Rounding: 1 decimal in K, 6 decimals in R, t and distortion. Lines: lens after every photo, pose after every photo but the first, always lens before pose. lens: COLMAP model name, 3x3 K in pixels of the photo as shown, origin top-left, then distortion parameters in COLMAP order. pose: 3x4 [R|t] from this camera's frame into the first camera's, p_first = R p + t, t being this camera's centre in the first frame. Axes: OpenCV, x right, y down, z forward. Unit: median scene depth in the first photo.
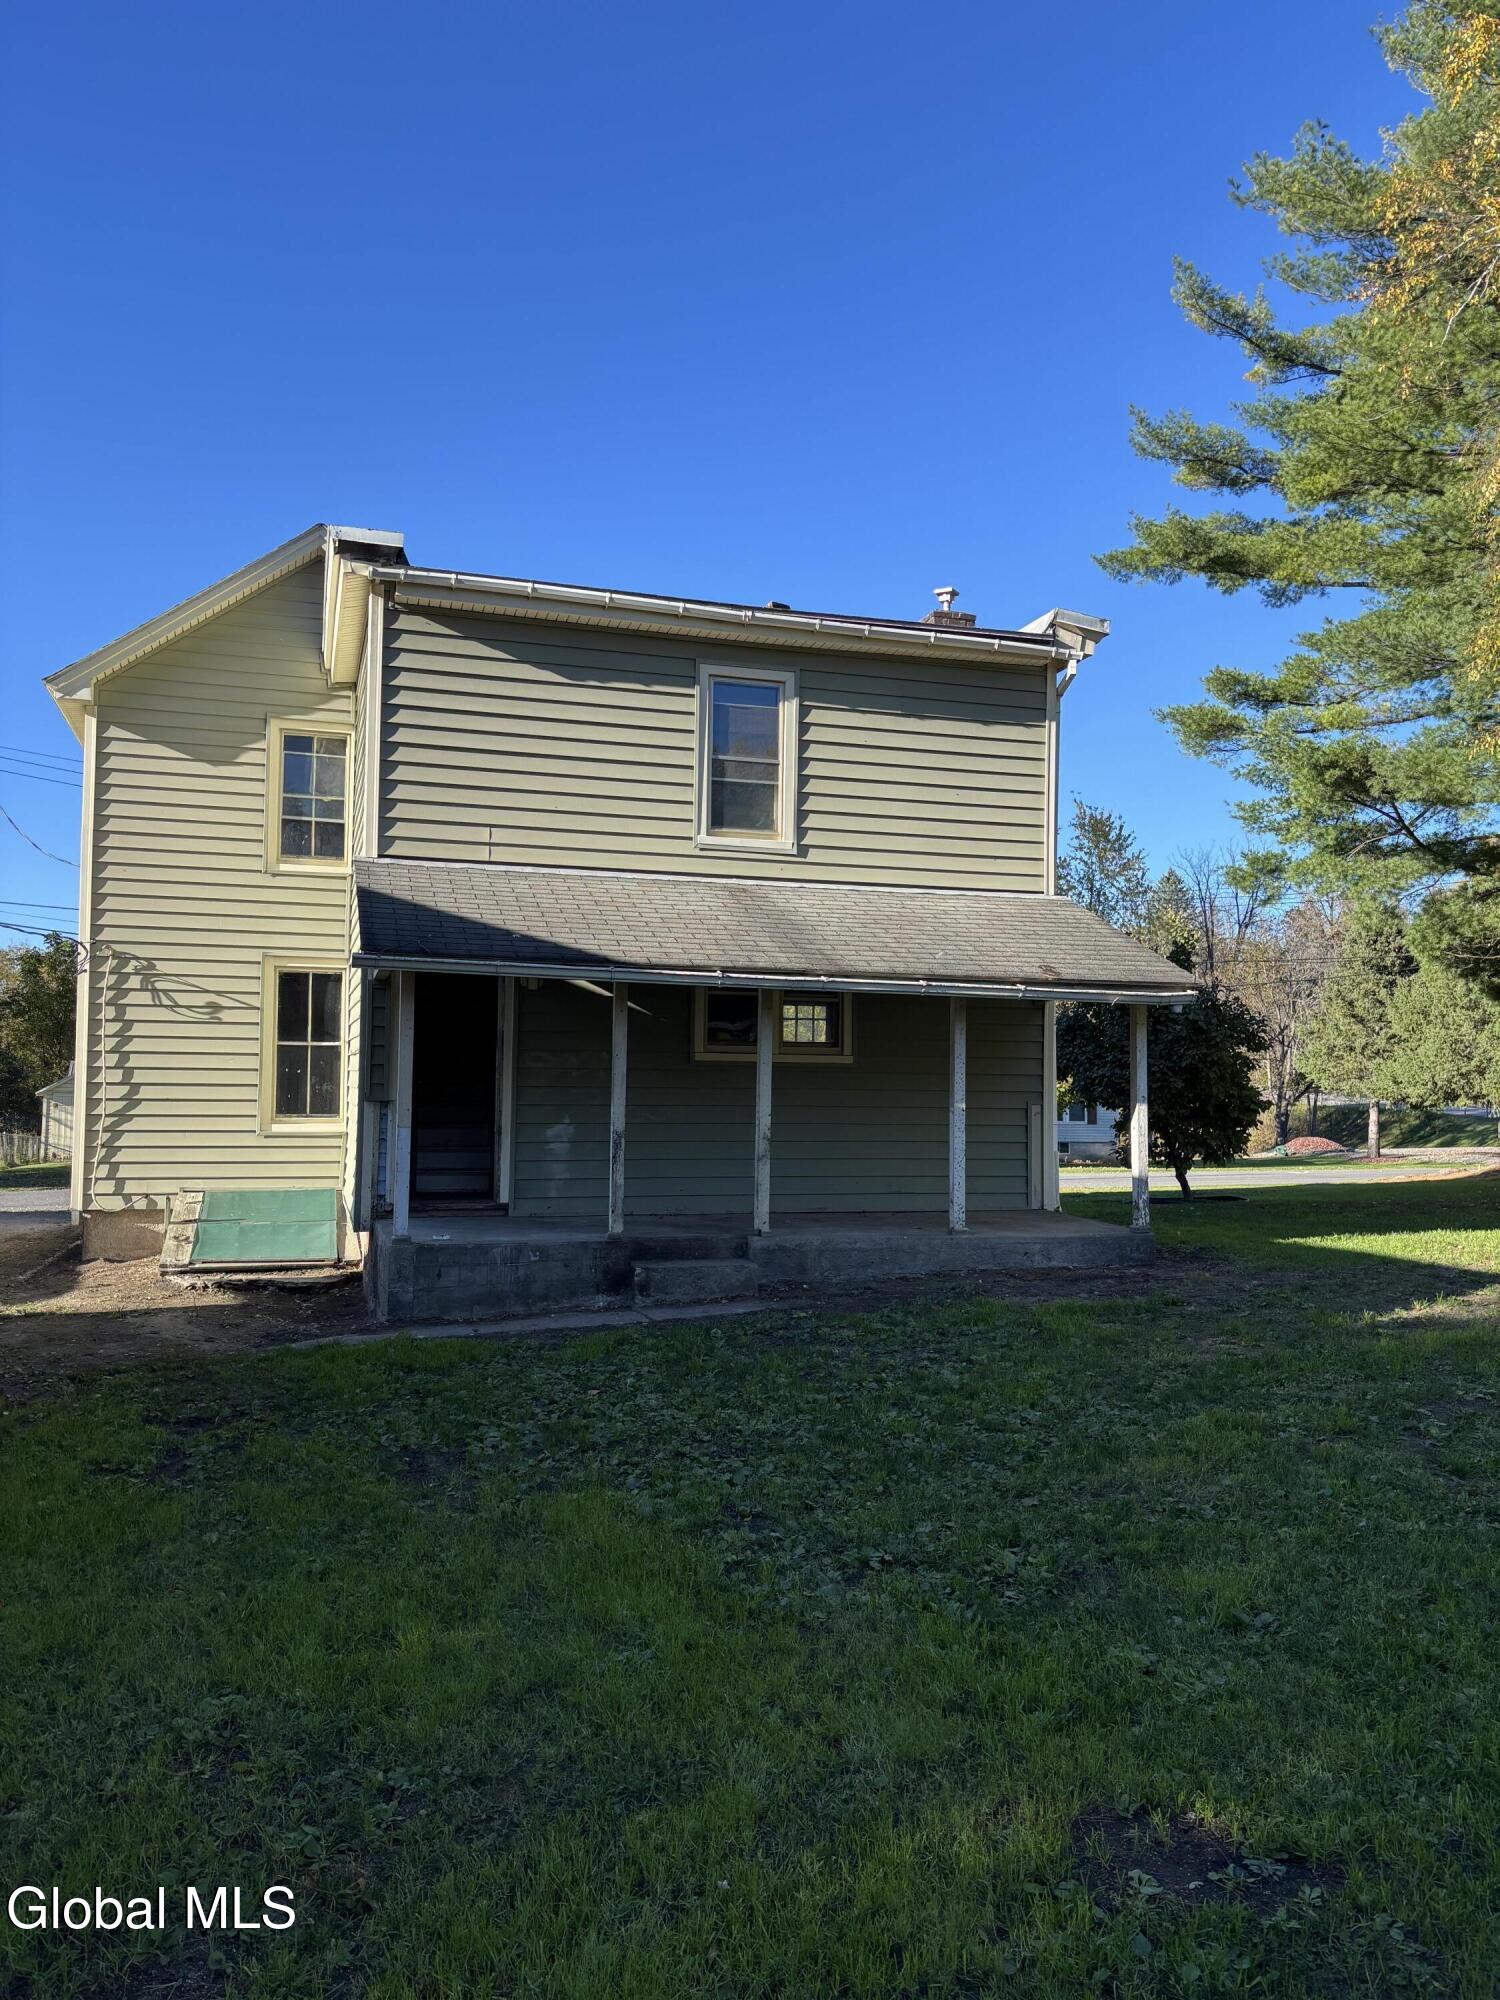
lens RADIAL K [[1508.7, 0, 750.0], [0, 1508.7, 1000.0], [0, 0, 1]] dist [-0.054499, -0.001766]
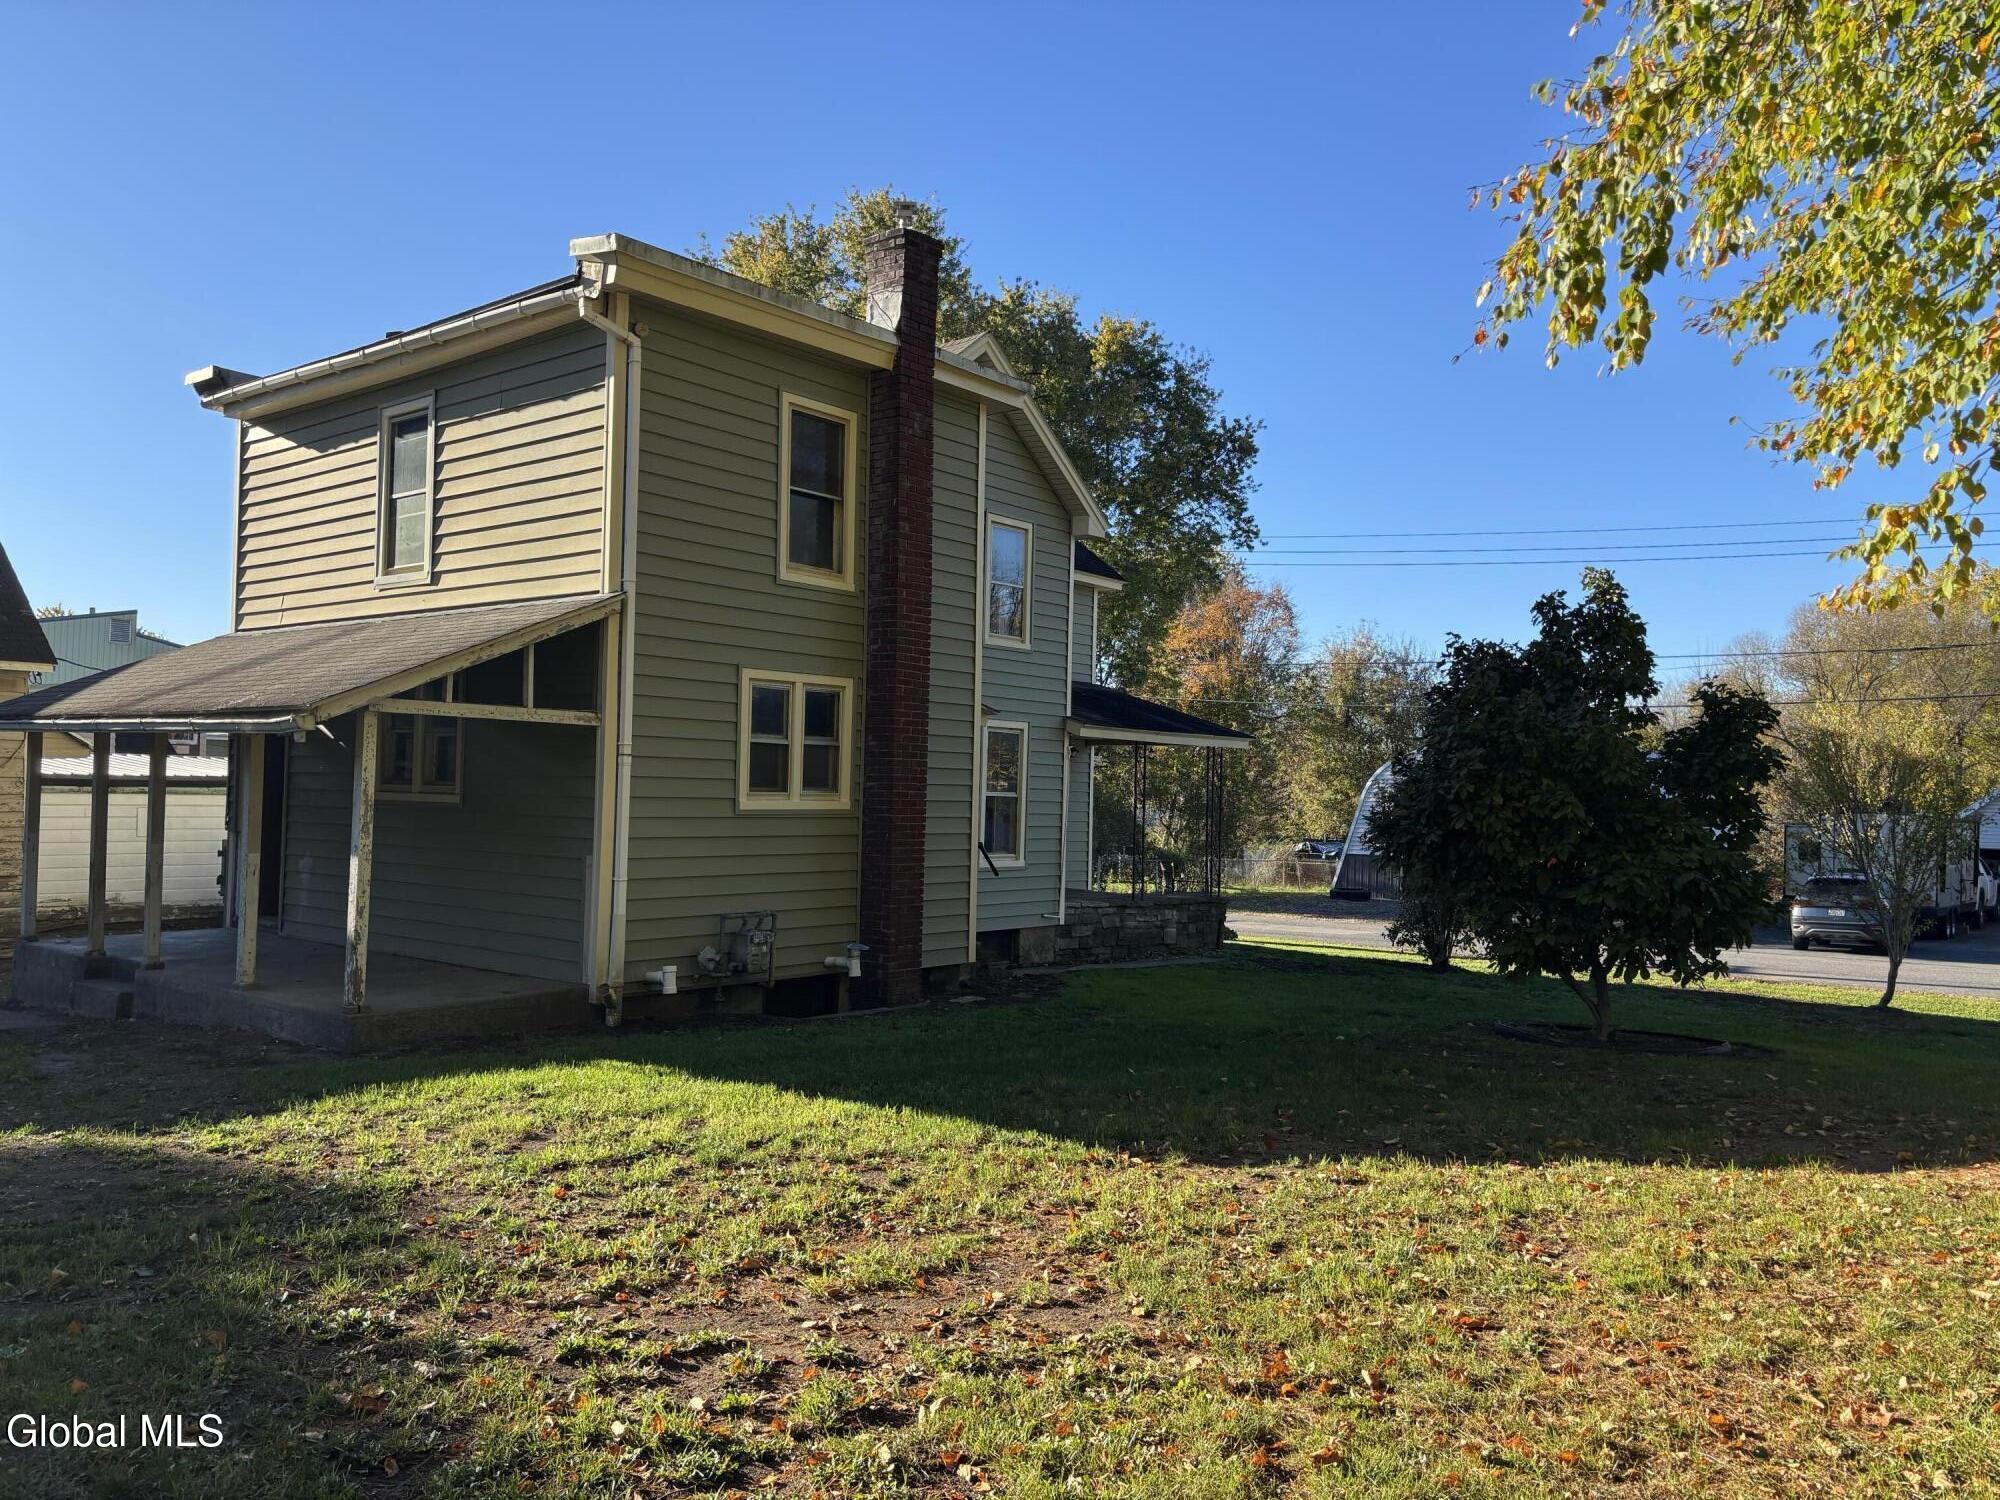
lens RADIAL K [[1508.7, 0, 1000.0], [0, 1508.7, 750.0], [0, 0, 1]] dist [-0.054499, -0.001766]
pose [[0.574334, -0.033422, -0.817939, 1.023904], [0.013554, 0.999417, -0.031321, 0.044414], [0.818509, 0.006902, 0.574452, 0.761798]]
